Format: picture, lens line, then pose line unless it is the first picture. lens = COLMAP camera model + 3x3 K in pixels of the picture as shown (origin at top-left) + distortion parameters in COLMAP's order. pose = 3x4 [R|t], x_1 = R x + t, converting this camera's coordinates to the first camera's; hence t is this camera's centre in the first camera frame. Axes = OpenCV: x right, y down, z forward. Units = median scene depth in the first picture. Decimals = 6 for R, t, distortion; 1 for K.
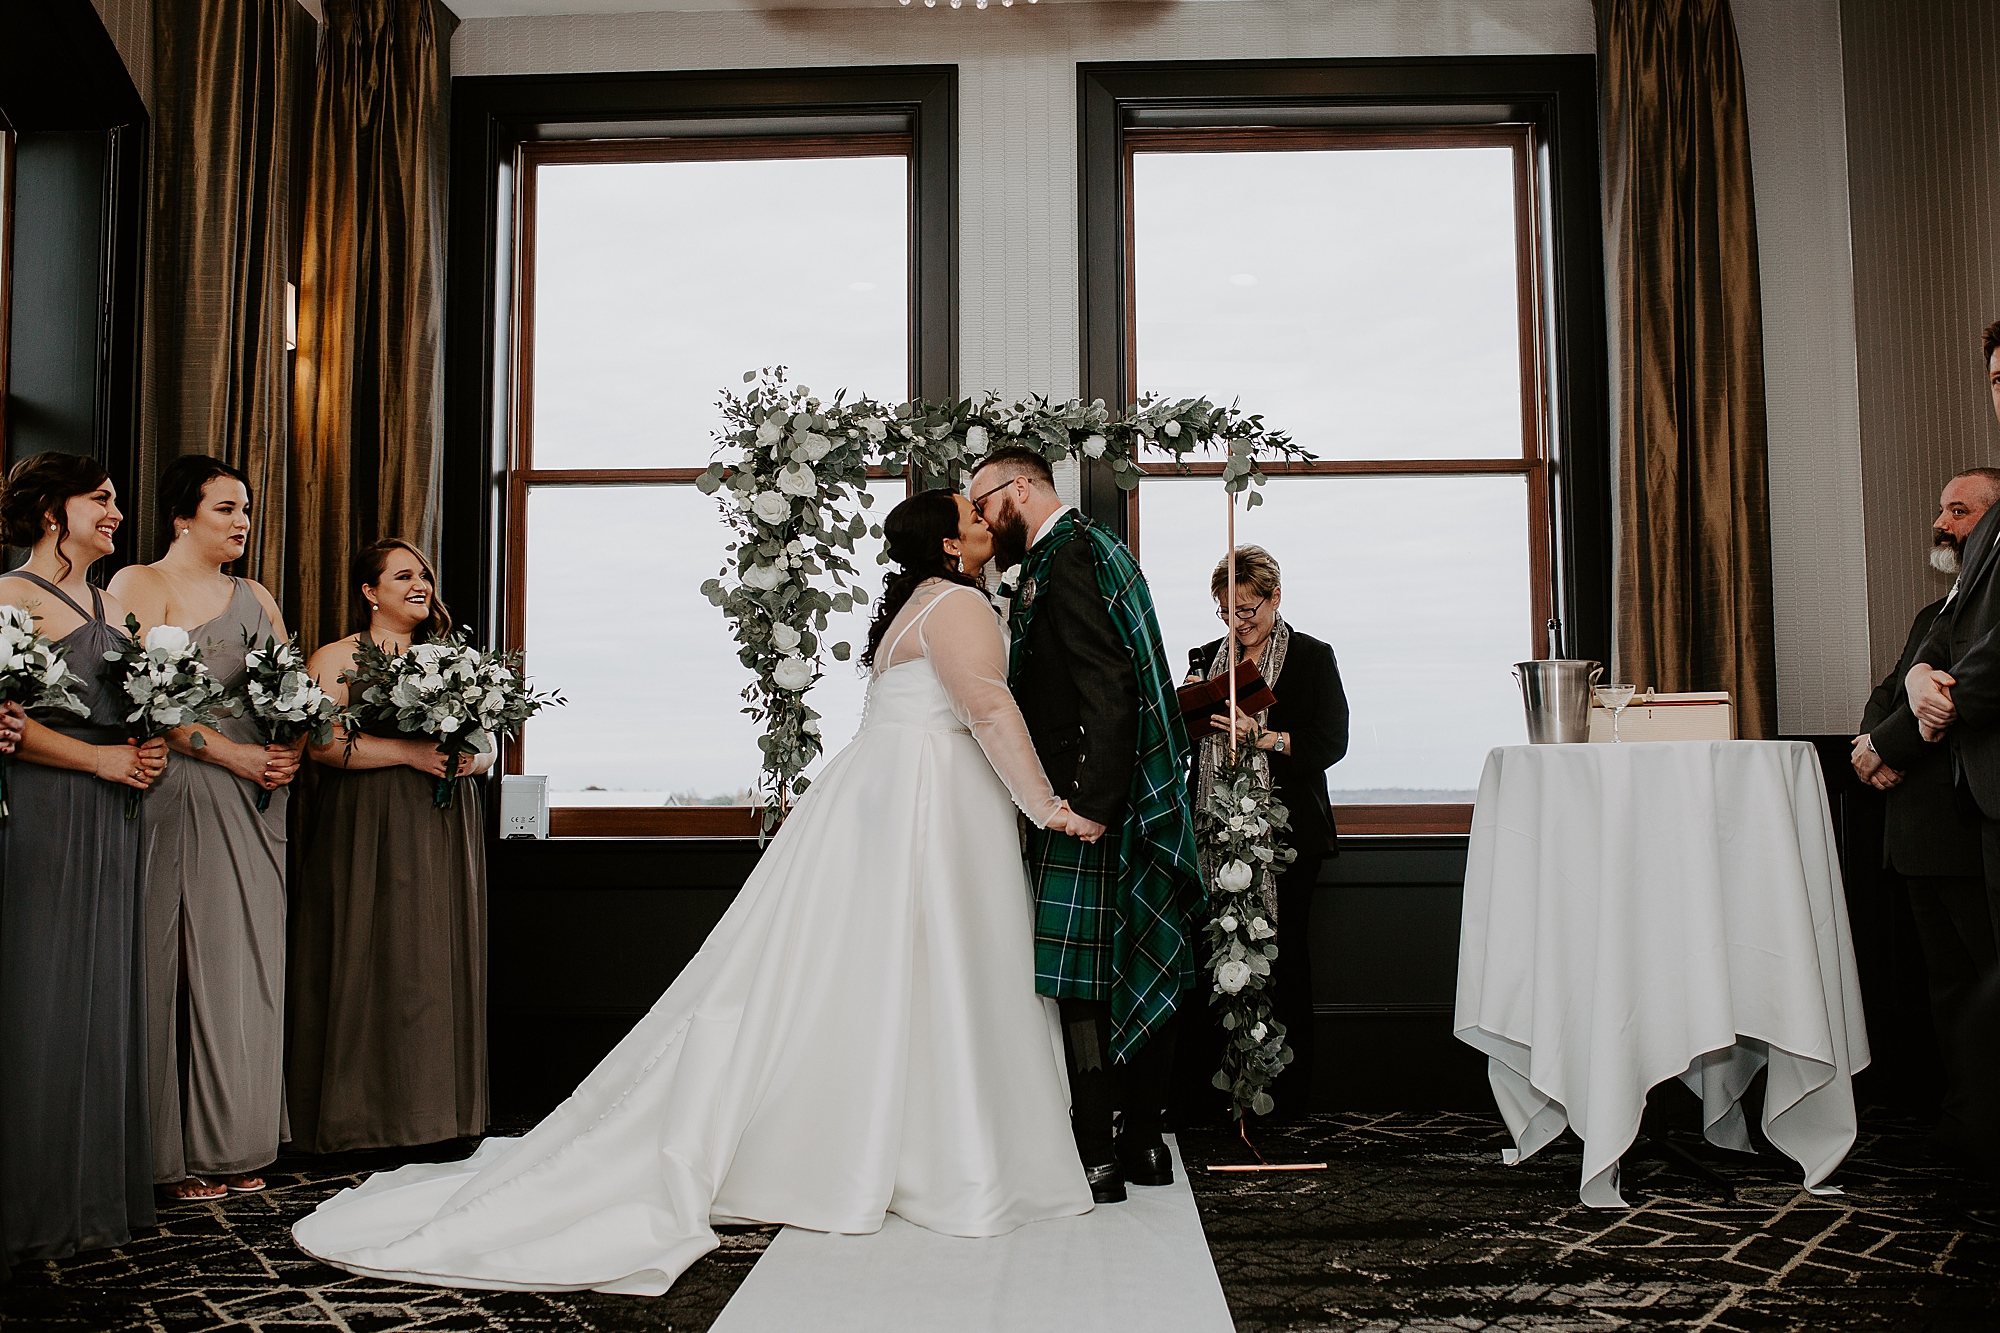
lens RADIAL K [[1857.1, 0, 993.7], [0, 1857.1, 707.1], [0, 0, 1]] dist [-0.020424, 0.000000]
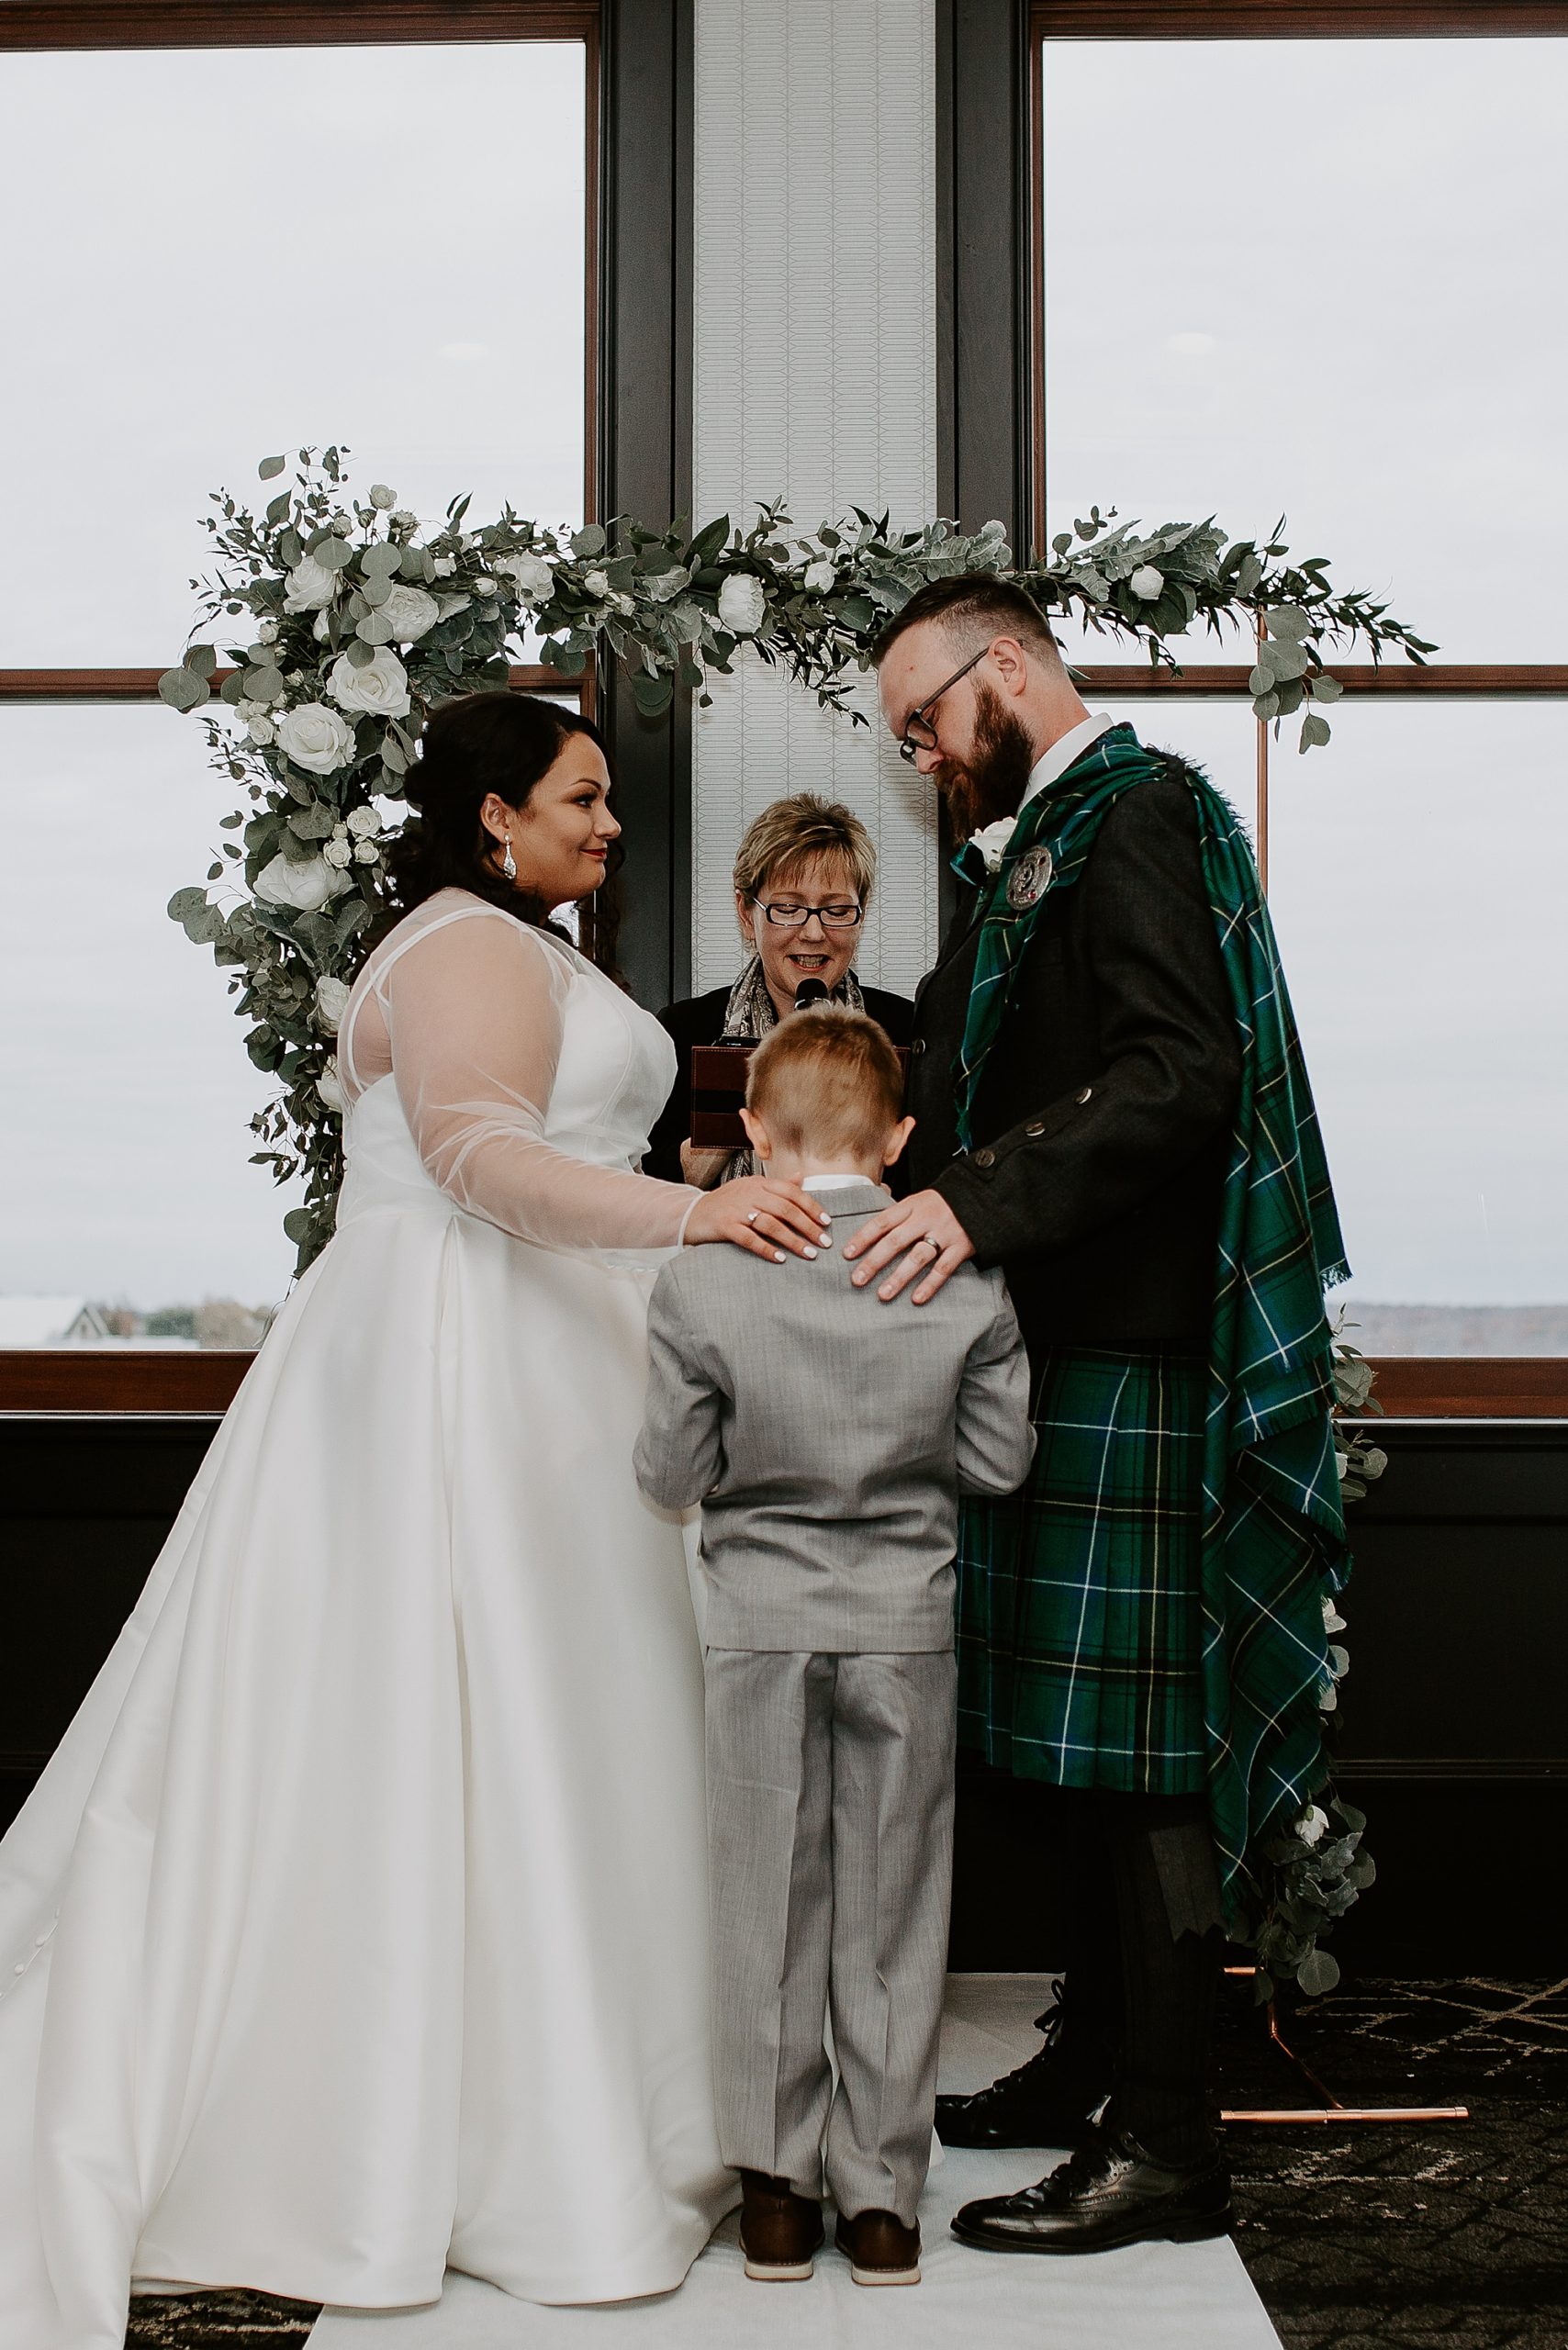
lens RADIAL K [[3301.0, 0, 699.6], [0, 3301.0, 1237.8], [0, 0, 1]] dist [-0.031615, 0.000000]
pose [[0.999923, 0.007503, 0.009855, -0.027048], [-0.007734, 0.999691, 0.023616, 0.001277], [-0.009675, -0.023690, 0.999673, 0.136619]]
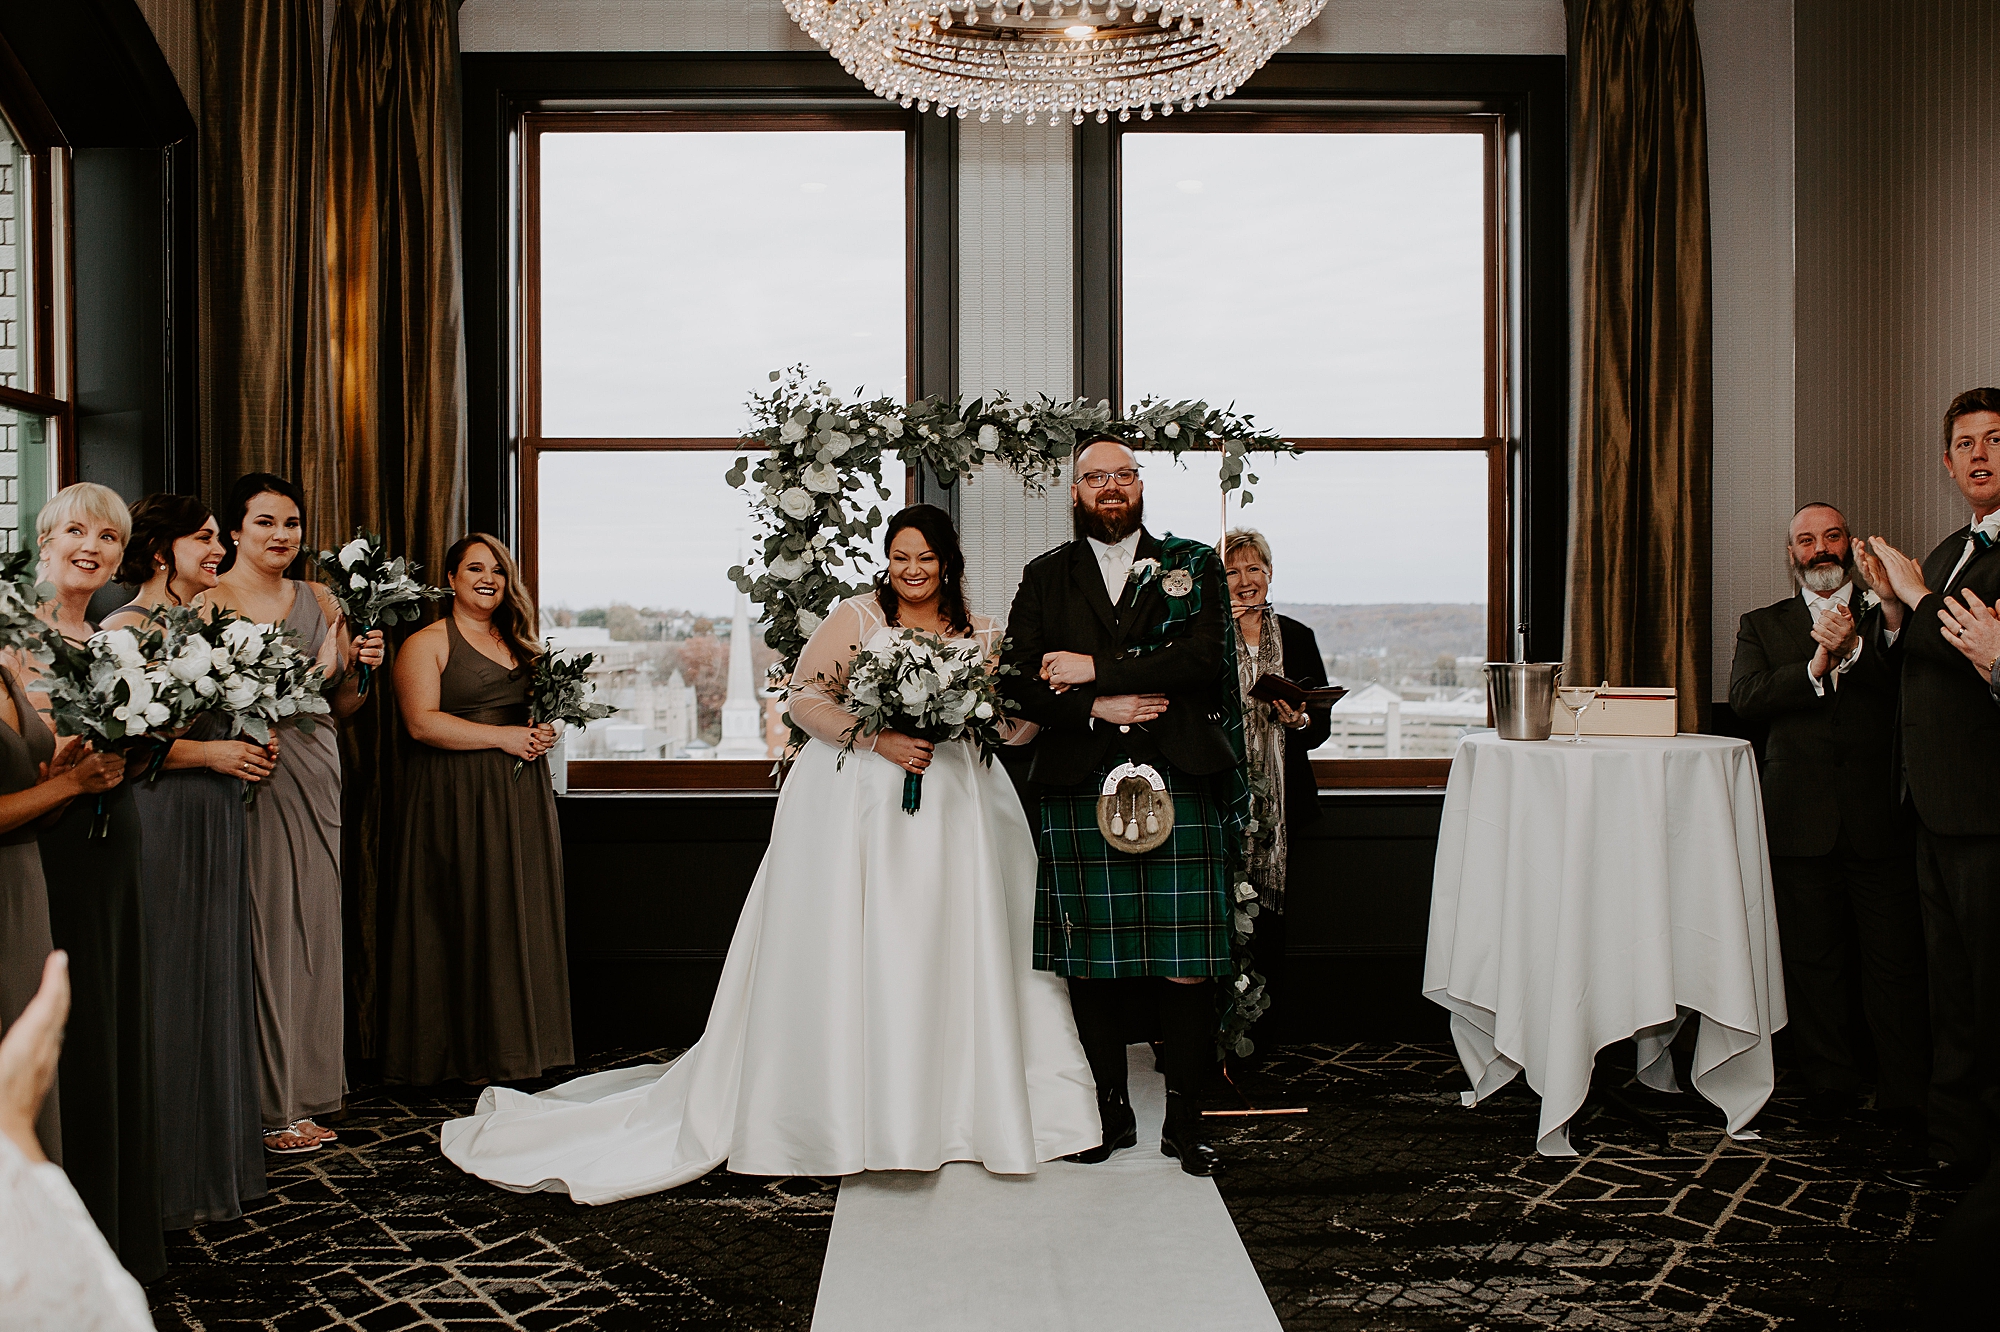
lens RADIAL K [[1857.1, 0, 986.5], [0, 1857.1, 727.6], [0, 0, 1]] dist [-0.020424, 0.000000]
pose [[0.998695, -0.000727, 0.051064, -0.064470], [-0.004408, 0.994940, 0.100375, -0.085197], [-0.050879, -0.100469, 0.993638, -0.074806]]
